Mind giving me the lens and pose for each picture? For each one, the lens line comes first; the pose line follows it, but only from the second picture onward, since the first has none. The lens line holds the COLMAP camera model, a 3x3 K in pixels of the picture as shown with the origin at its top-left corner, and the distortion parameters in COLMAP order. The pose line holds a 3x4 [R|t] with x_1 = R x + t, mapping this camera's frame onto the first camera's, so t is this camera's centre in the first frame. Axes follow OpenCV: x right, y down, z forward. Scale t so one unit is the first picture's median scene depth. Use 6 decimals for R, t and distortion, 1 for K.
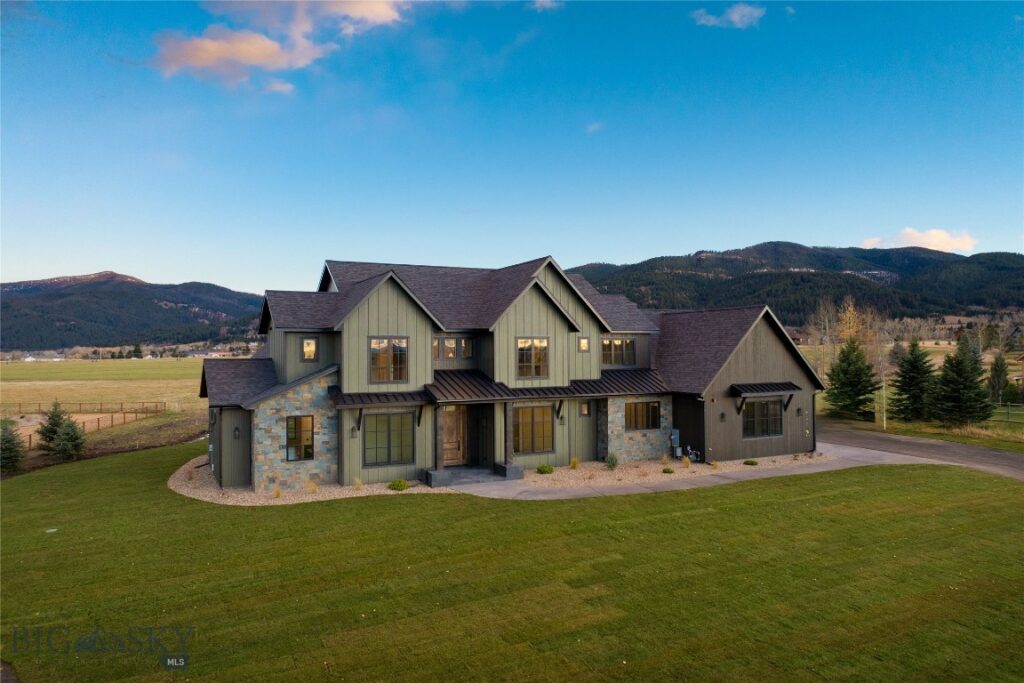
lens RADIAL K [[692.6, 0, 512.0], [0, 692.6, 341.5], [0, 0, 1]] dist [-0.033004, -0.000035]
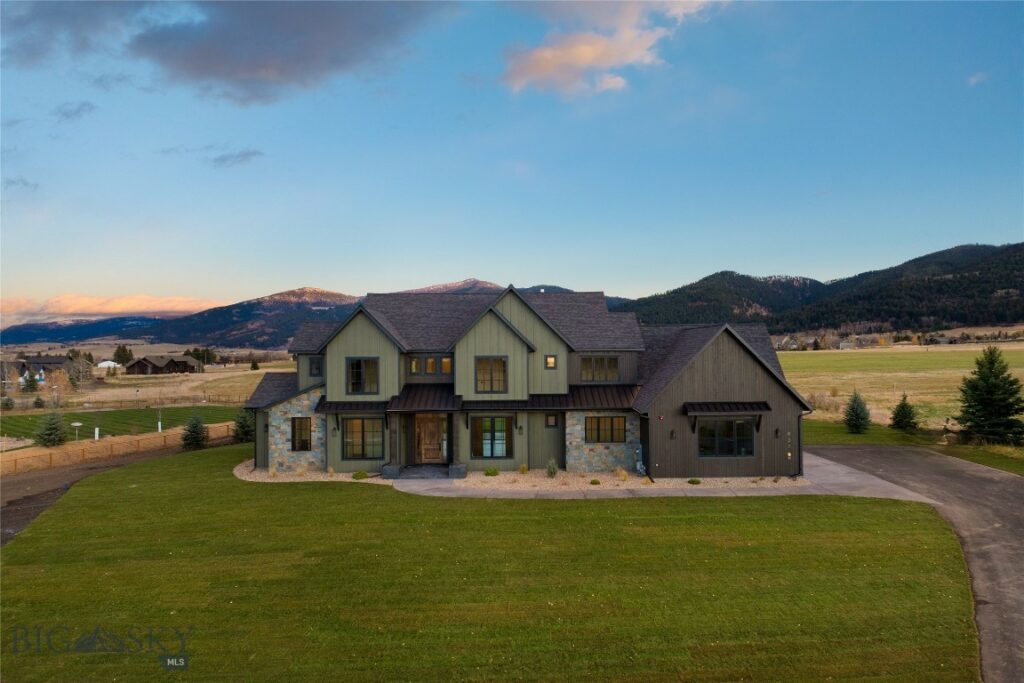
lens RADIAL K [[692.6, 0, 512.0], [0, 692.6, 341.5], [0, 0, 1]] dist [-0.033004, -0.000035]
pose [[0.900186, -0.006894, -0.435452, 0.554976], [0.009598, 0.999946, 0.004012, -0.034918], [0.435401, -0.007791, 0.900203, -0.016697]]
